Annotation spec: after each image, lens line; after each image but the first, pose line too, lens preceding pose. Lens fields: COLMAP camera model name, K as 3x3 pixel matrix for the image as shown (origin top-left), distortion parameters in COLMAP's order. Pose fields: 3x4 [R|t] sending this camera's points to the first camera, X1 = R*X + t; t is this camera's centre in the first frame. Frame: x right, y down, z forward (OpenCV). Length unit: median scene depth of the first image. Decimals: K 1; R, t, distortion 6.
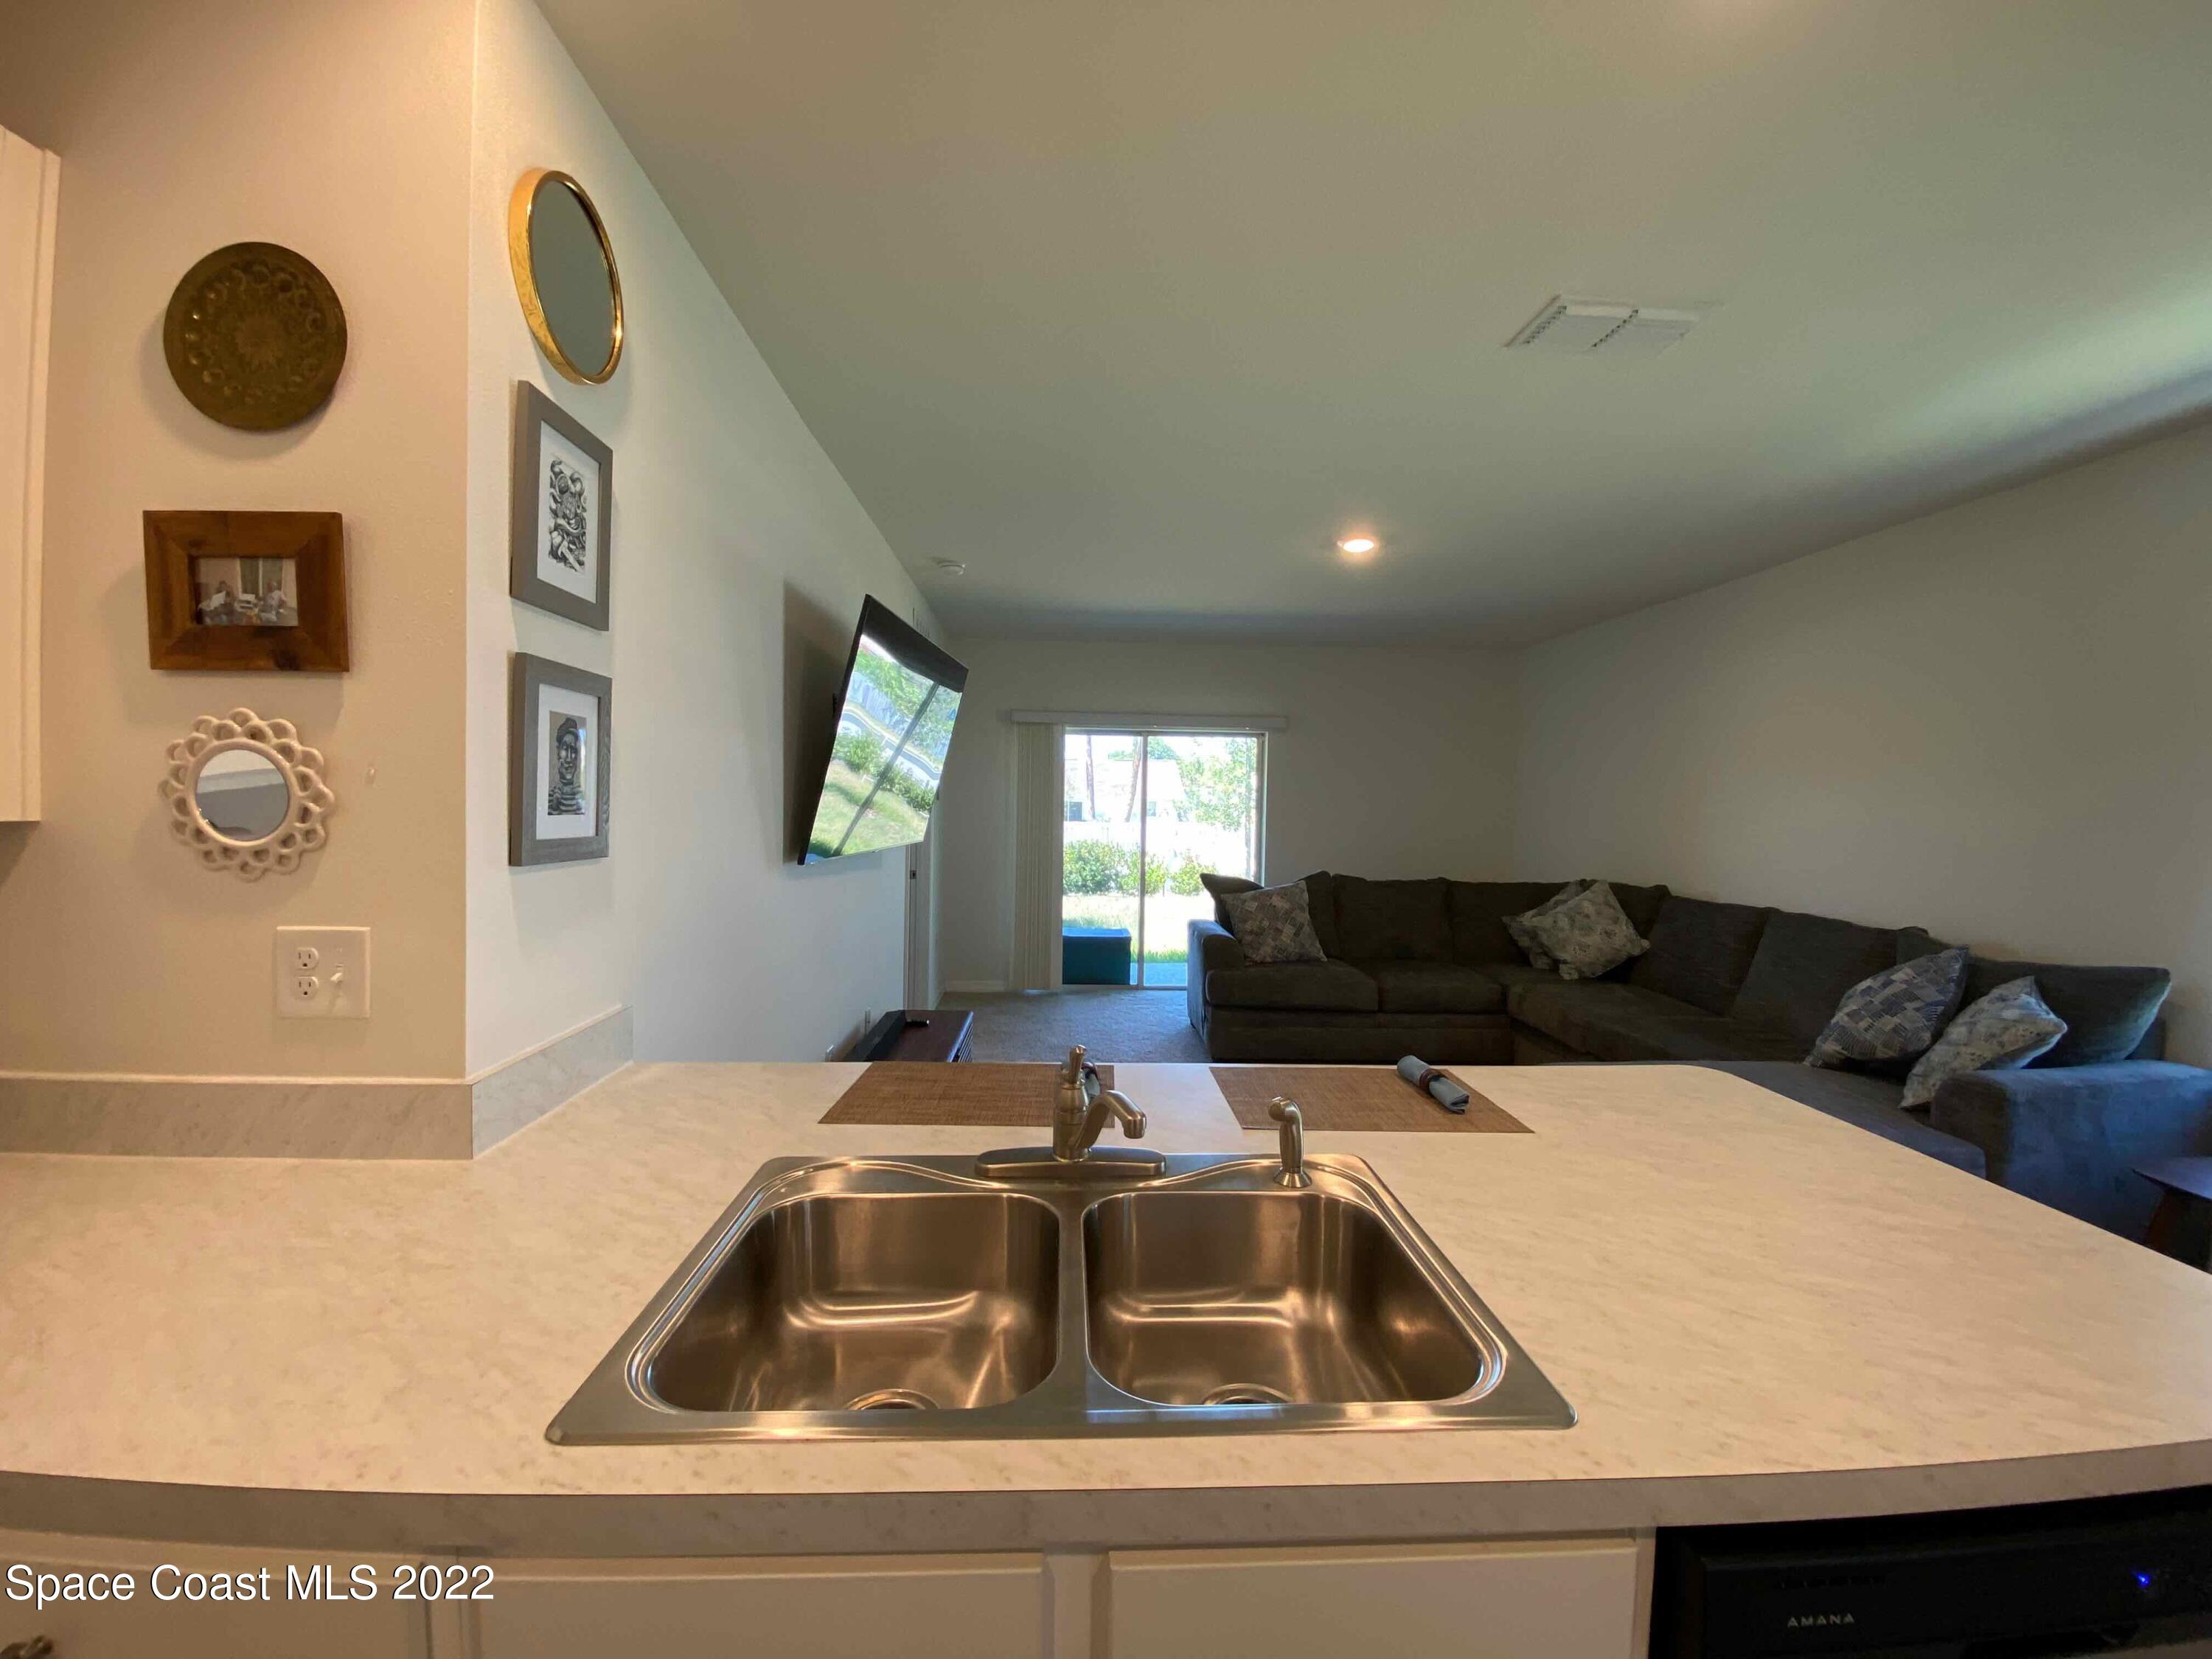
lens RADIAL K [[890.0, 0, 1101.7], [0, 890.0, 826.8], [0, 0, 1]] dist [0.033994, -0.025094]
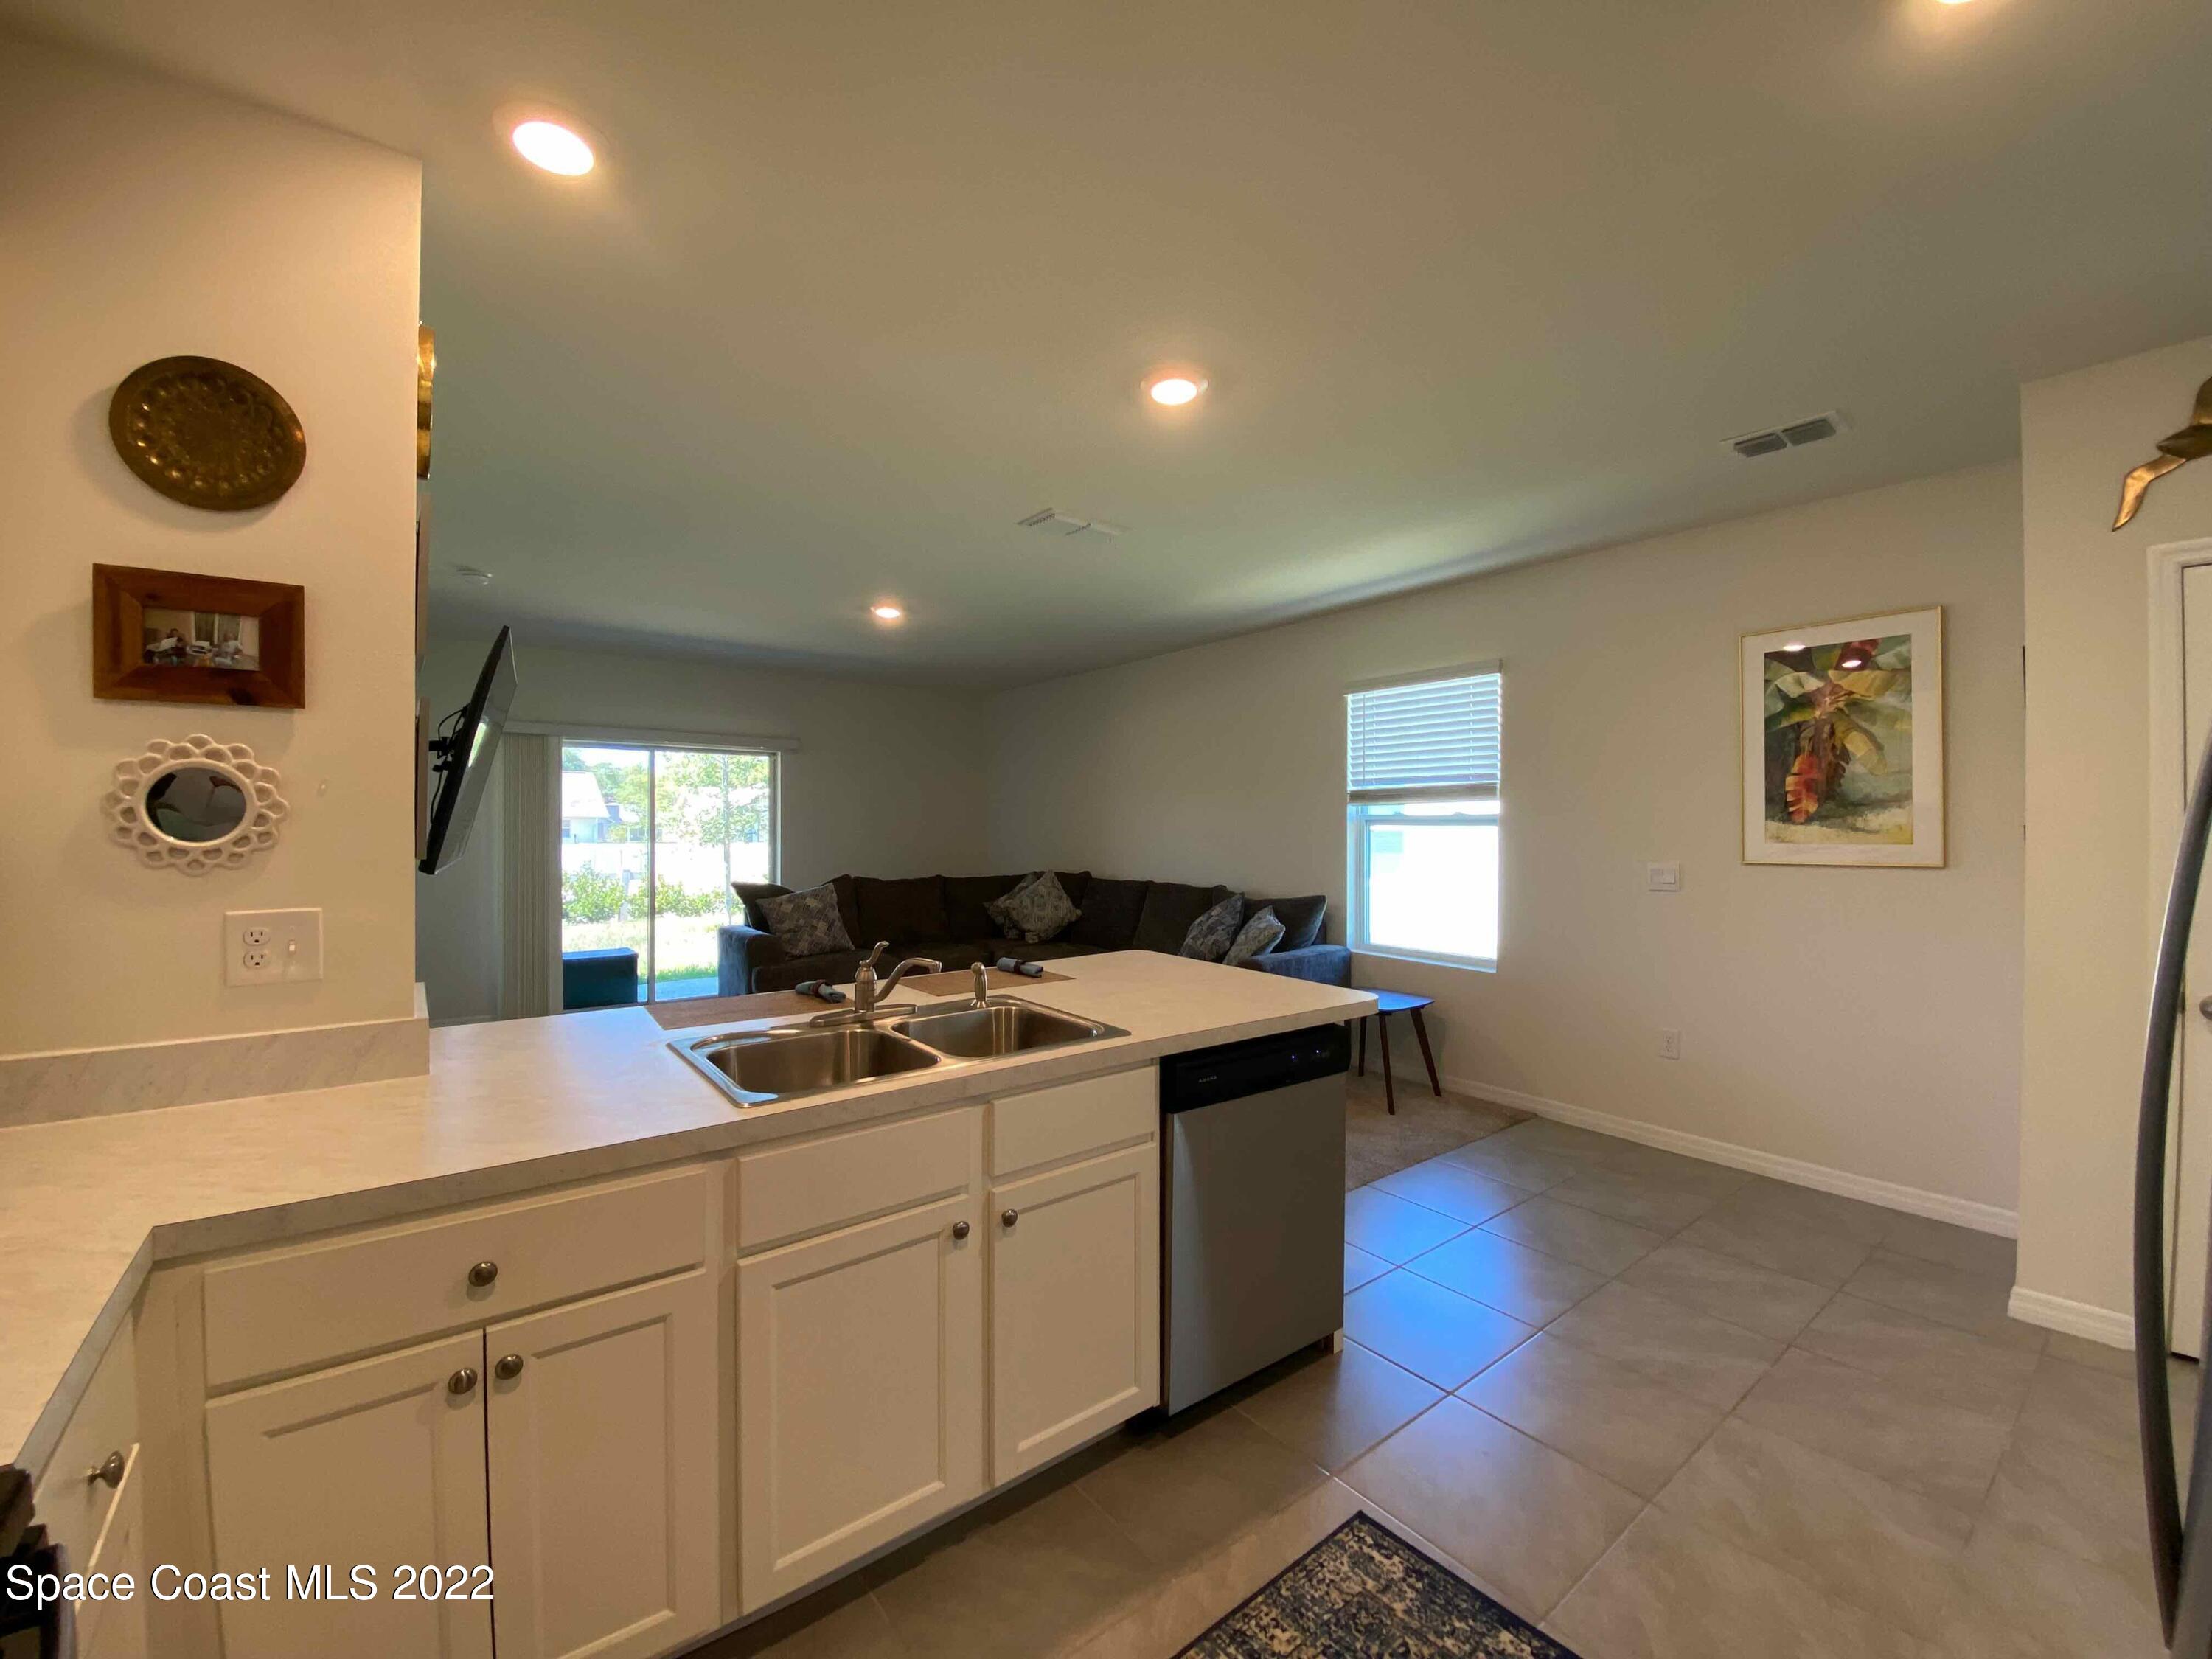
lens RADIAL K [[890.0, 0, 1101.7], [0, 890.0, 826.8], [0, 0, 1]] dist [0.033994, -0.025094]
pose [[0.821749, -0.019675, 0.569509, -0.283979], [0.031096, 0.999463, -0.010340, 0.020201], [-0.569000, 0.026207, 0.821920, -0.309769]]
